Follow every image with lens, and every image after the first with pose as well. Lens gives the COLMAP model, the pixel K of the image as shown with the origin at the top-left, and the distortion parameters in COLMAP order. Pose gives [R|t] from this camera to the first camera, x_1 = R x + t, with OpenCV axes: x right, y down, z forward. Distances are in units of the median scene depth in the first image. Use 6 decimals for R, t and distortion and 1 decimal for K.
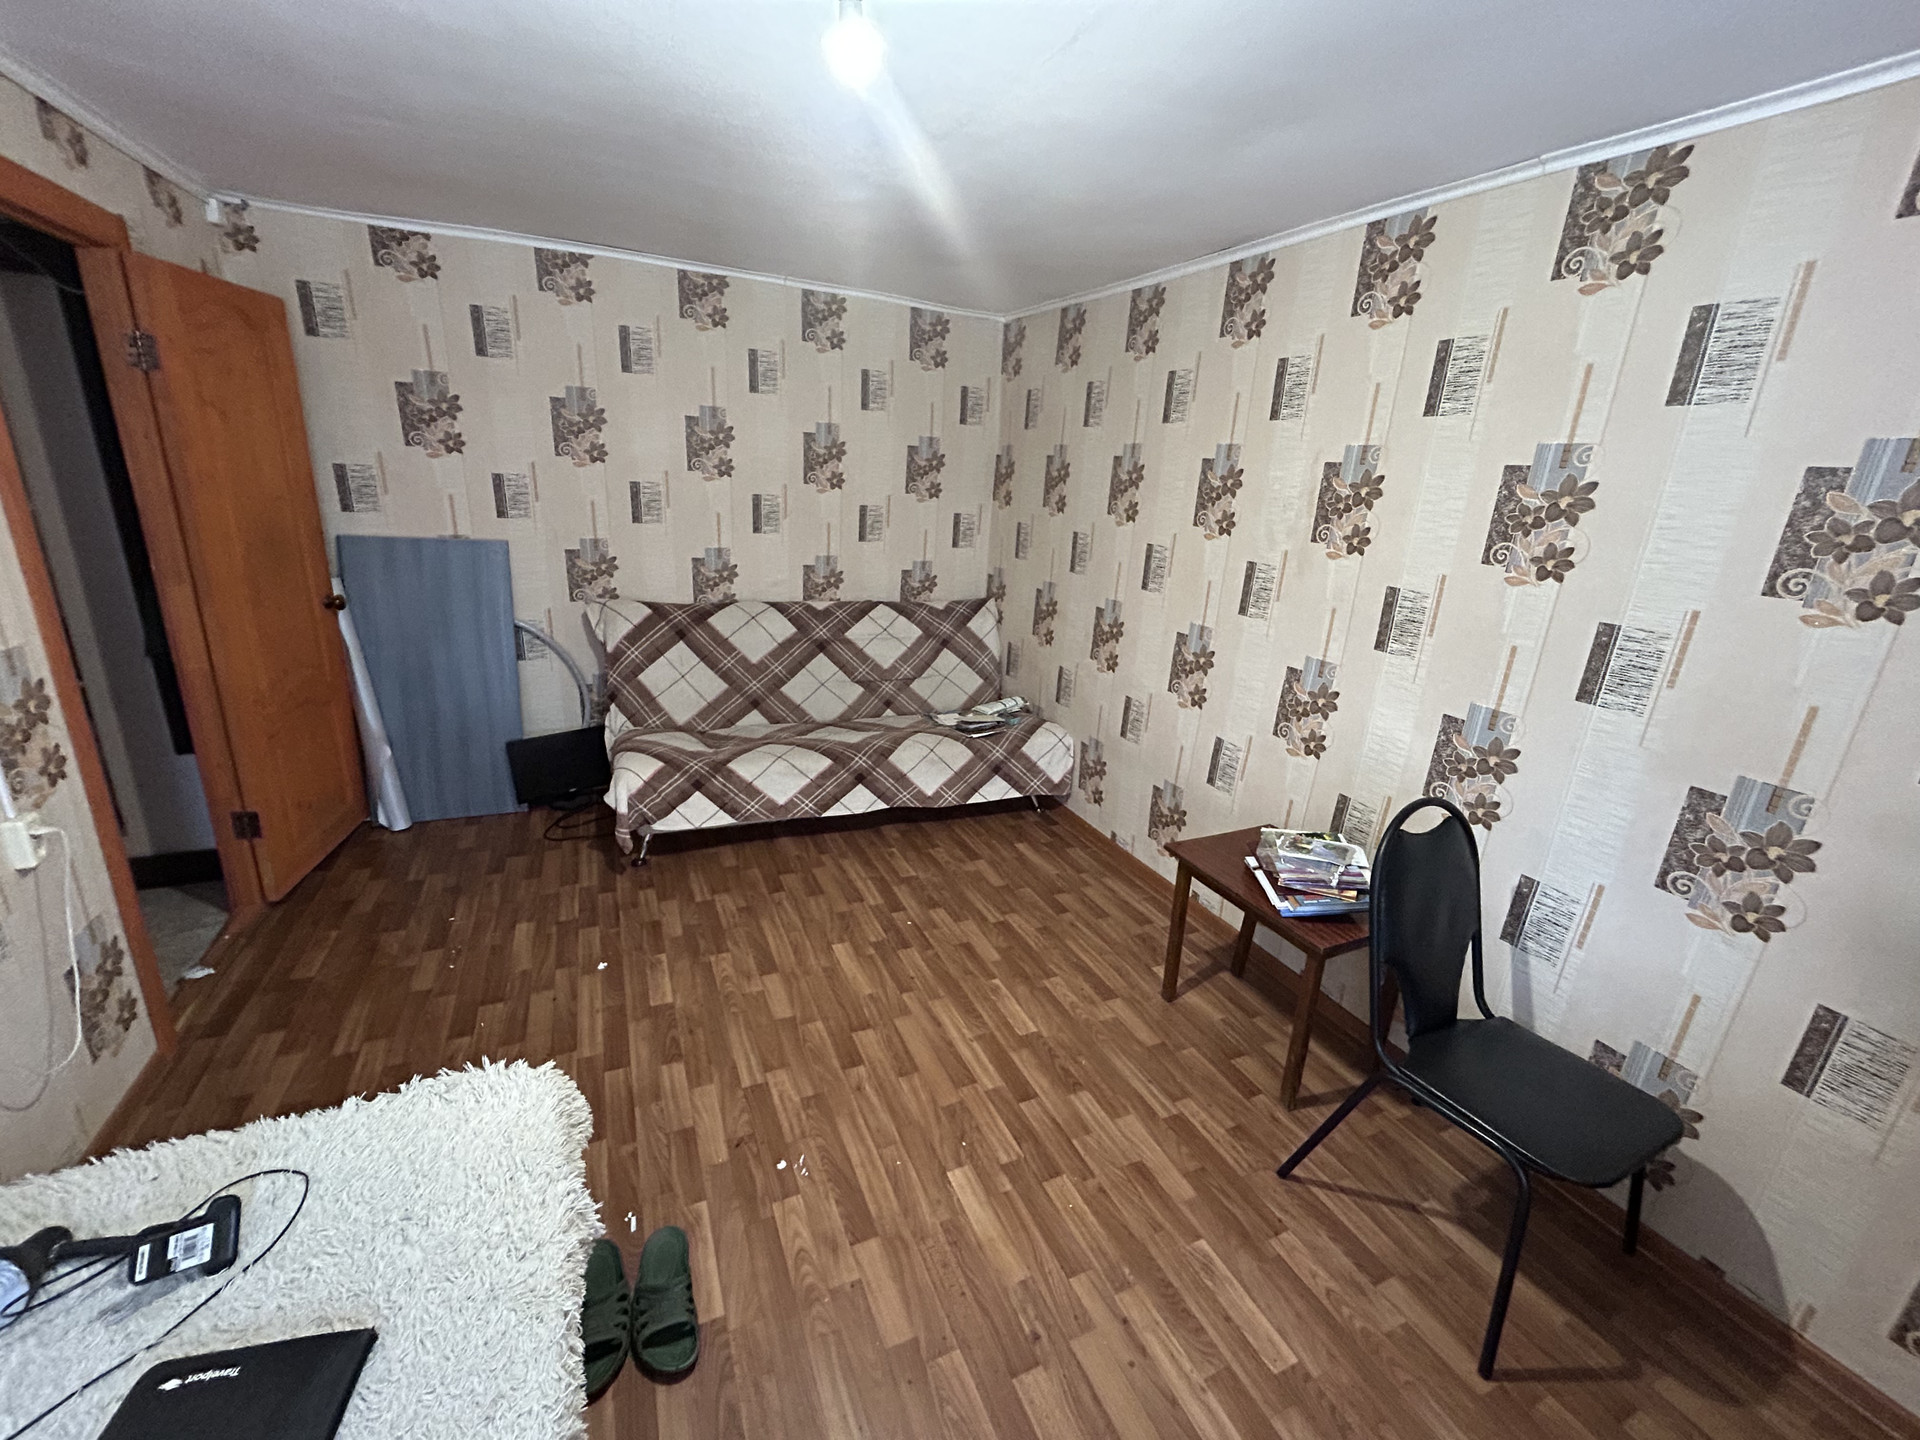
lens RADIAL K [[781.4, 0, 961.2], [0, 781.4, 718.1], [0, 0, 1]] dist [0.004493, 0.000261]
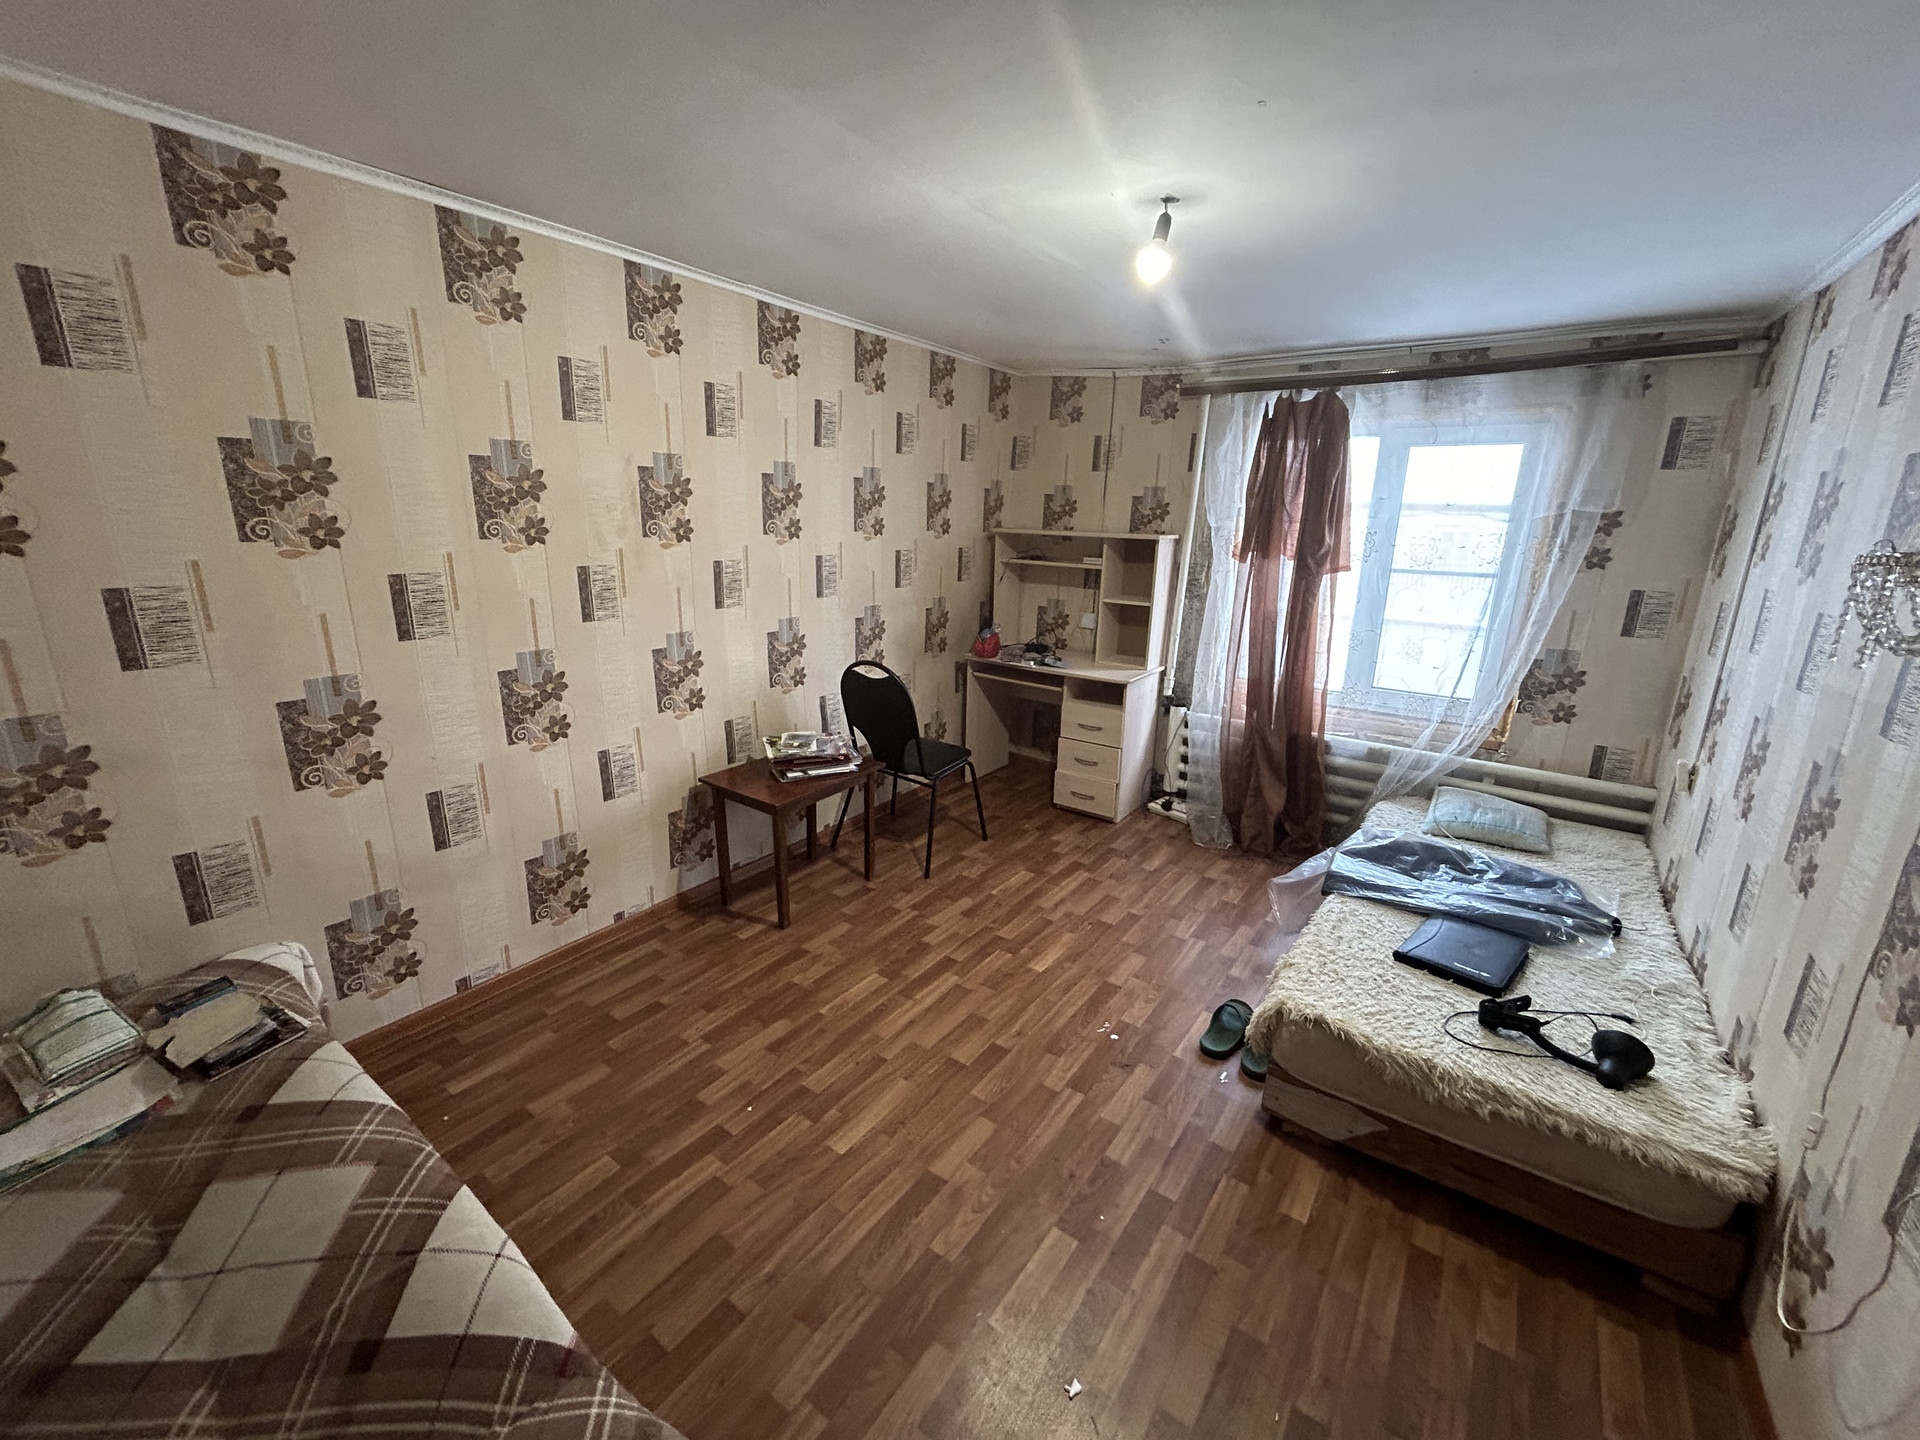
lens RADIAL K [[781.4, 0, 958.2], [0, 781.4, 713.5], [0, 0, 1]] dist [0.004493, 0.000261]
pose [[-0.486309, -0.299776, 0.820755, -0.829643], [0.207629, 0.872759, 0.441793, -0.440006], [-0.848760, 0.385261, -0.362188, 1.213569]]
